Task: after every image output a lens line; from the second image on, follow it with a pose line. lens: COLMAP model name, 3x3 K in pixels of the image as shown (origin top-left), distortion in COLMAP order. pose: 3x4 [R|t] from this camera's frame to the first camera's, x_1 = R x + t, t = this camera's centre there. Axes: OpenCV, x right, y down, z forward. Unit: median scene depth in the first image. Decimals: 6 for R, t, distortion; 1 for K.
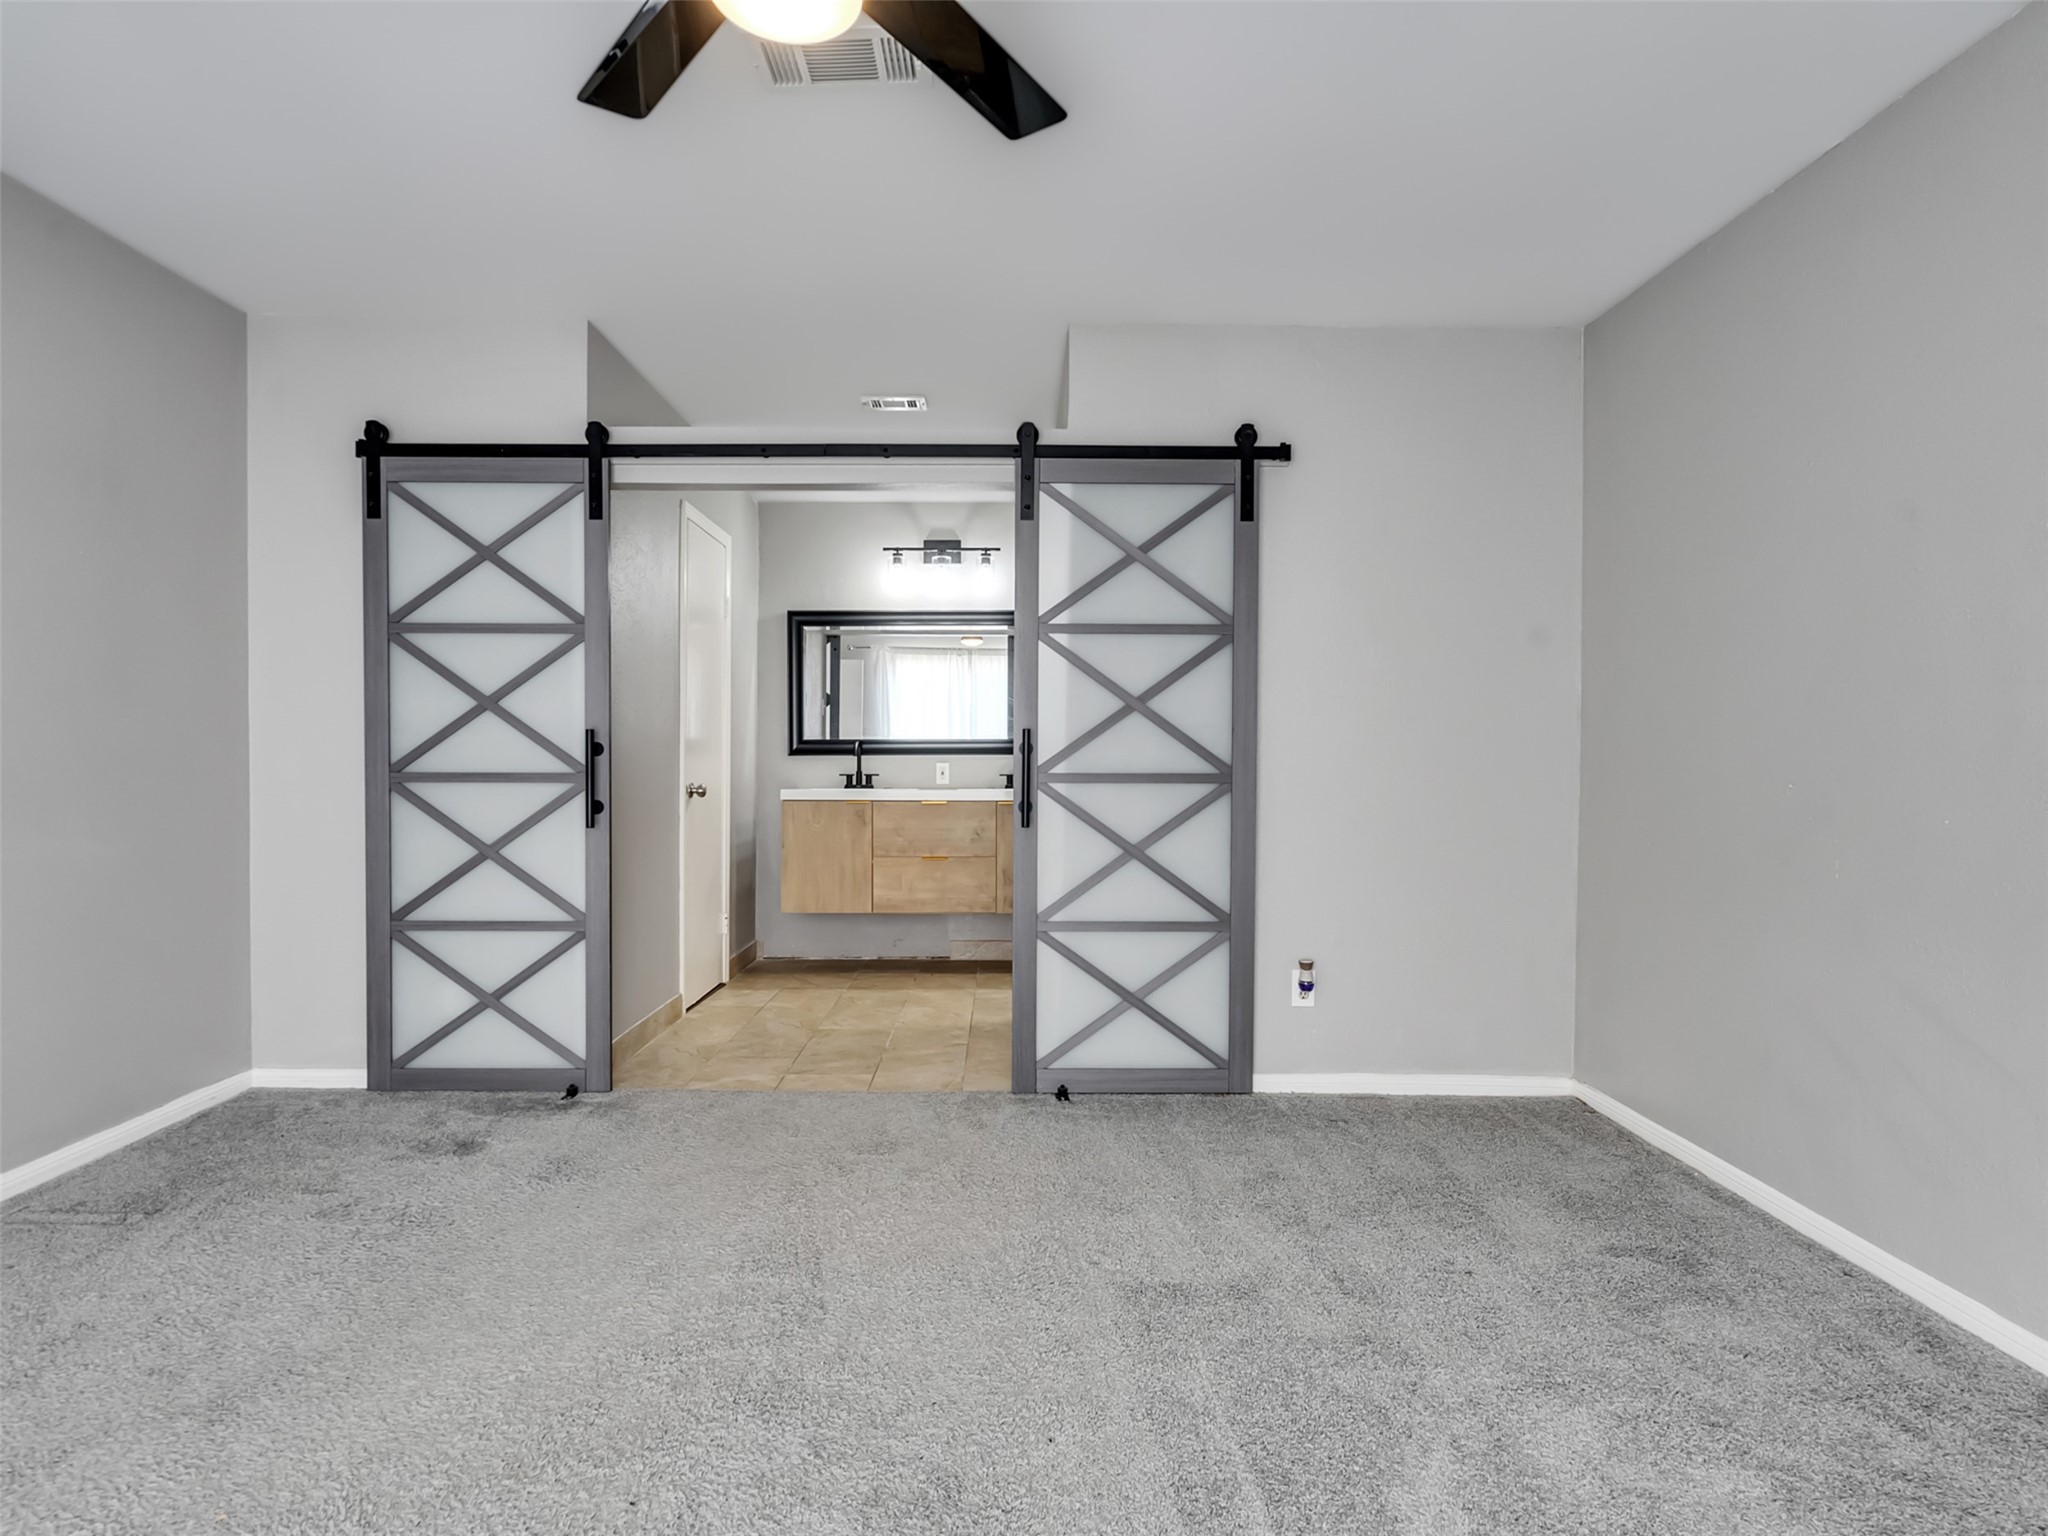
lens RADIAL K [[1076.1, 0, 1024.0], [0, 1076.1, 768.0], [0, 0, 1]] dist [-0.026105, -0.000125]
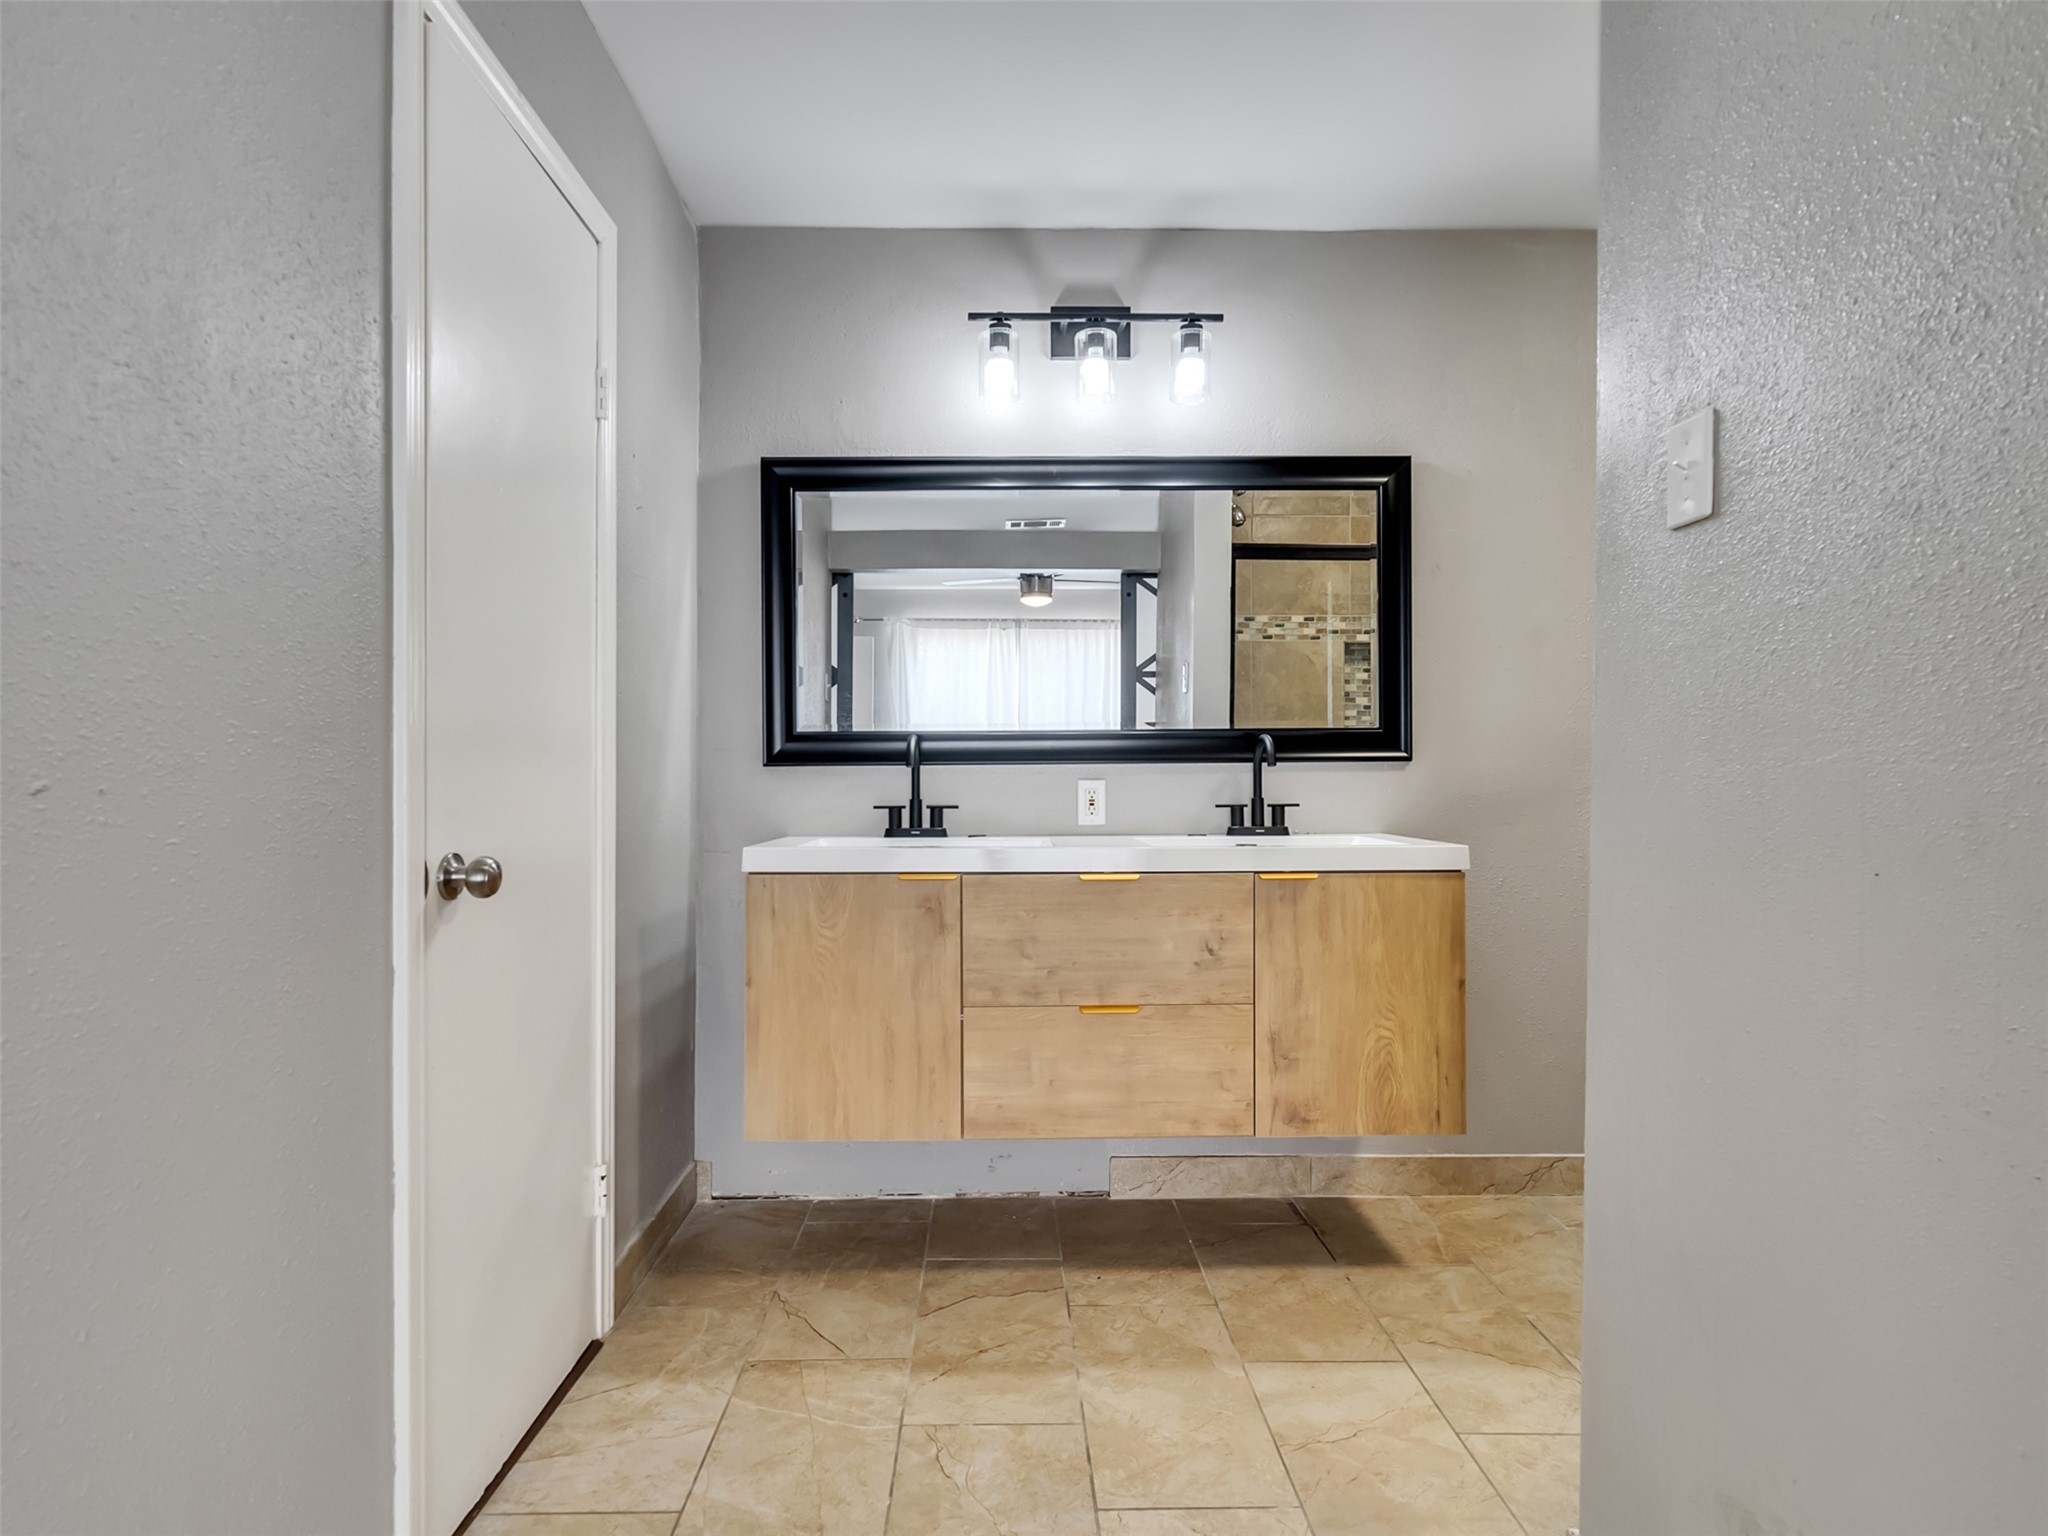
lens RADIAL K [[1076.1, 0, 1024.0], [0, 1076.1, 768.0], [0, 0, 1]] dist [-0.026105, -0.000125]
pose [[0.999962, -0.004465, 0.007438, -0.110797], [0.004508, 0.999973, -0.005800, -0.007668], [-0.007412, 0.005833, 0.999956, 0.538784]]
